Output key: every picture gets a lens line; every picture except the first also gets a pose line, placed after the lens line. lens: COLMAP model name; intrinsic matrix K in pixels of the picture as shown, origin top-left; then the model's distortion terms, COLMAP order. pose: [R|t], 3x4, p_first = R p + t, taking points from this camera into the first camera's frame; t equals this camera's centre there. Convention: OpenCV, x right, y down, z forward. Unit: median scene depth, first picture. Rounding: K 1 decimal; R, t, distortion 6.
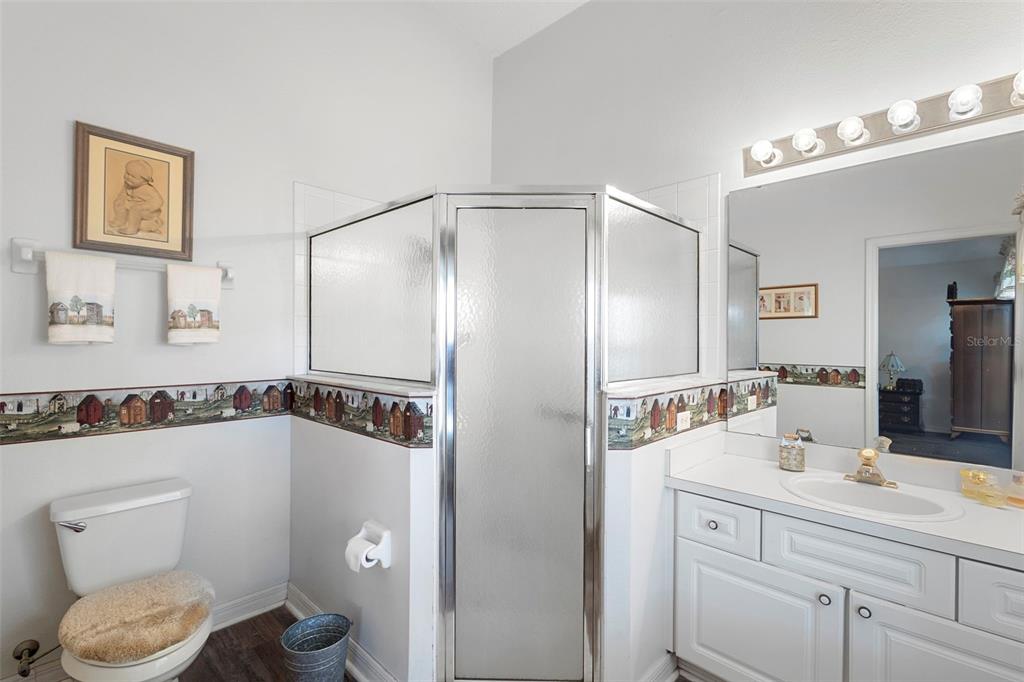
lens RADIAL K [[471.0, 0, 515.0], [0, 471.0, 339.8], [0, 0, 1]] dist [0.004637, -0.000680]
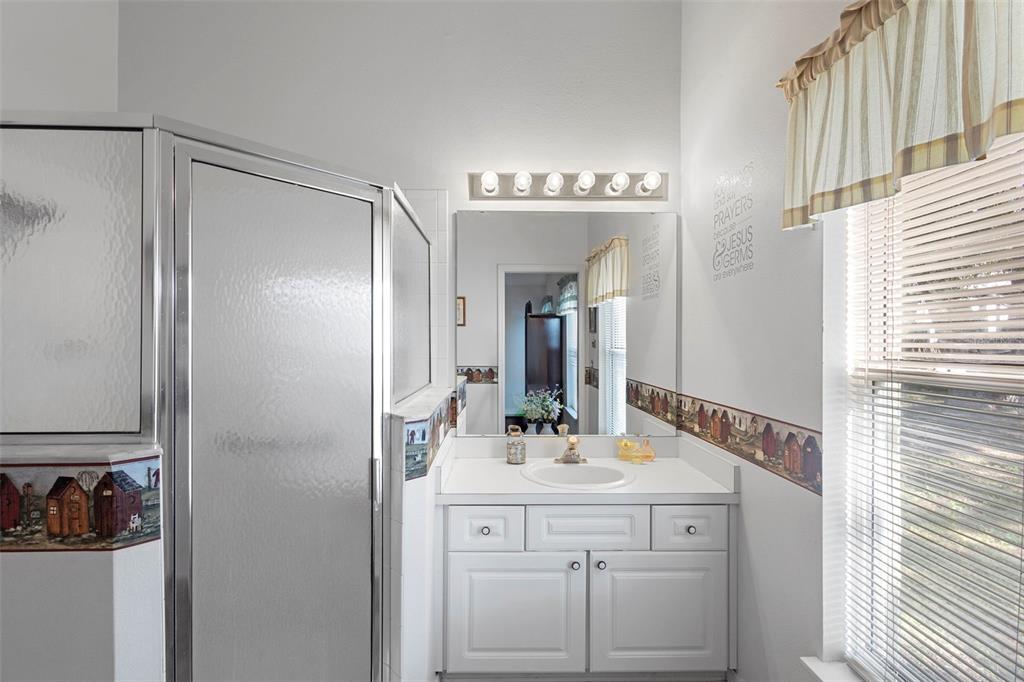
lens RADIAL K [[471.0, 0, 513.8], [0, 471.0, 342.1], [0, 0, 1]] dist [0.004637, -0.000680]
pose [[0.697084, -0.002761, 0.716984, -0.294187], [-0.002269, 0.999979, 0.006057, -0.034165], [-0.716986, -0.005849, 0.697063, 0.232259]]
